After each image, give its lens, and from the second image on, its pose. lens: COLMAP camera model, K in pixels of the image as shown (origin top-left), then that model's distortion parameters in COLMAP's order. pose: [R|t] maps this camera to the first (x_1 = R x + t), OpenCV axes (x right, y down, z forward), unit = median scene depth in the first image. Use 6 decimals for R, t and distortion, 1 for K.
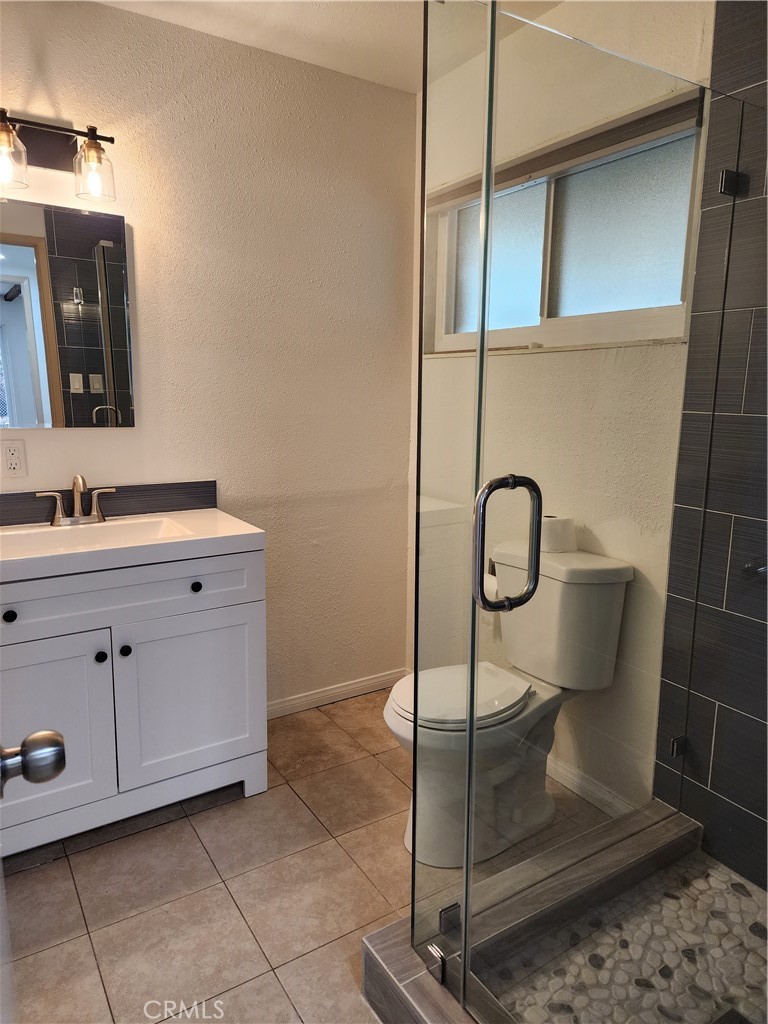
lens RADIAL K [[699.6, 0, 387.9], [0, 699.6, 515.0], [0, 0, 1]] dist [0.057659, -0.022848]
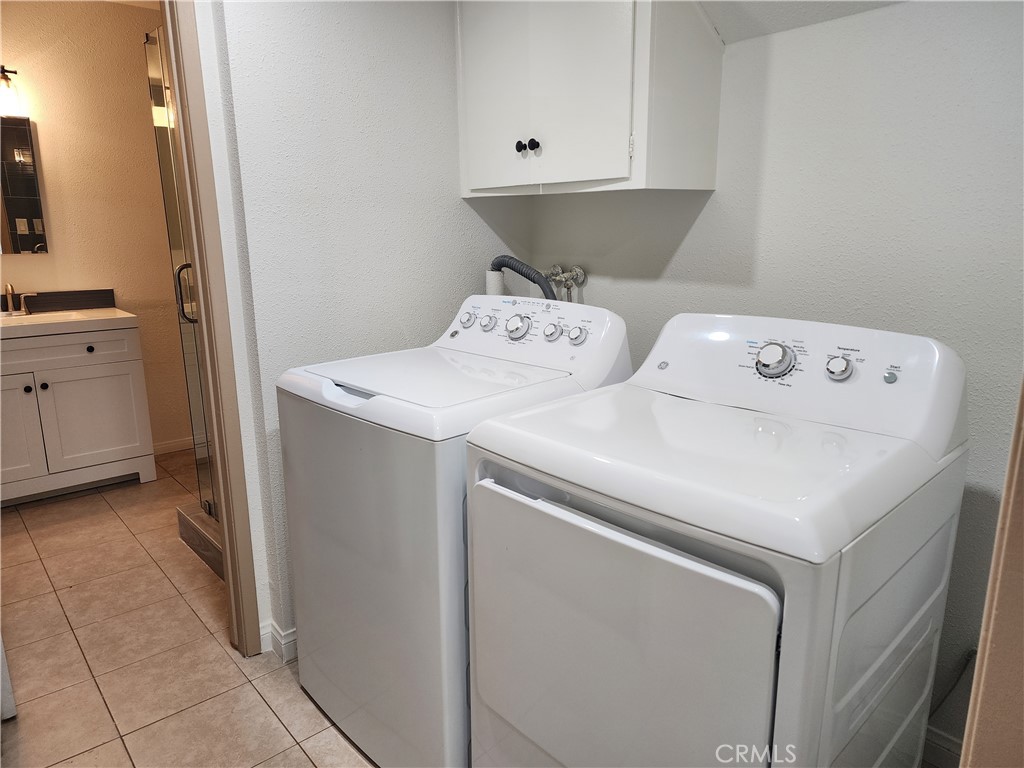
lens RADIAL K [[699.6, 0, 508.3], [0, 699.6, 384.5], [0, 0, 1]] dist [0.057659, -0.022848]
pose [[0.989614, -0.049373, 0.135004, 0.445871], [0.043641, 0.998029, 0.045091, 0.144901], [-0.136965, -0.038731, 0.989818, -0.754560]]
